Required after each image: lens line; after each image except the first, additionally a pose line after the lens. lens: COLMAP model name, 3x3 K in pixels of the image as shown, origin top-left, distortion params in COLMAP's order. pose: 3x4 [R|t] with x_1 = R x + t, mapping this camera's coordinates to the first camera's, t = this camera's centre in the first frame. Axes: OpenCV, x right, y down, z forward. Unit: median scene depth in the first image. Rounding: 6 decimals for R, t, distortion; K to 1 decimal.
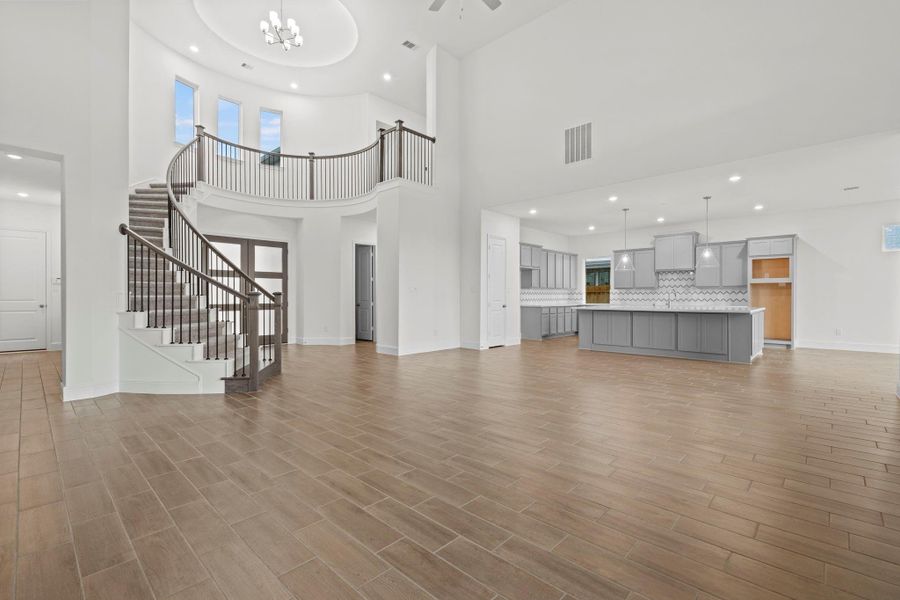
lens RADIAL K [[409.7, 0, 450.0], [0, 409.7, 300.0], [0, 0, 1]] dist [-0.002511, -0.000389]
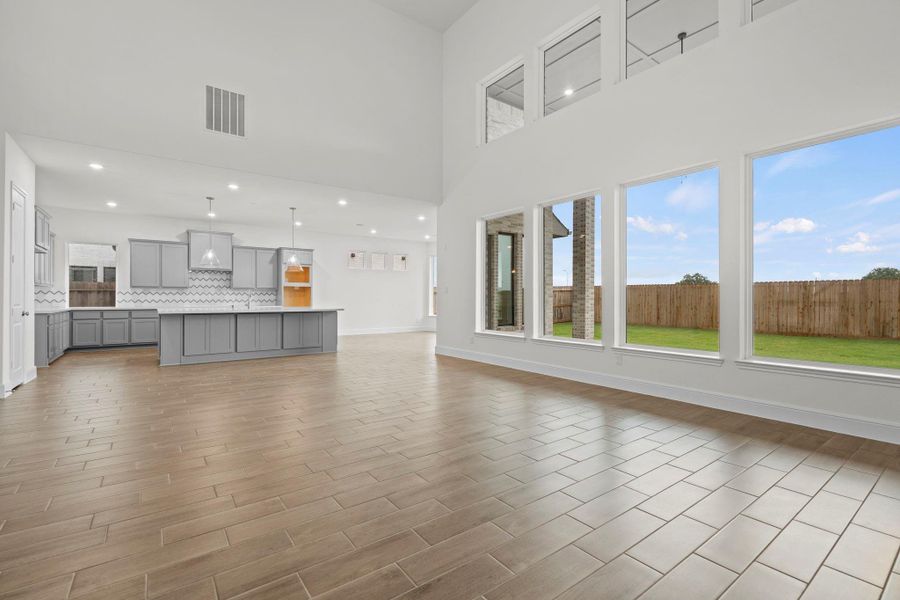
lens RADIAL K [[409.7, 0, 450.0], [0, 409.7, 300.0], [0, 0, 1]] dist [-0.002511, -0.000389]
pose [[0.170707, -0.003181, 0.985317, -0.320902], [0.005402, 0.999983, 0.002292, -0.001915], [-0.985307, 0.004931, 0.170721, 0.318950]]
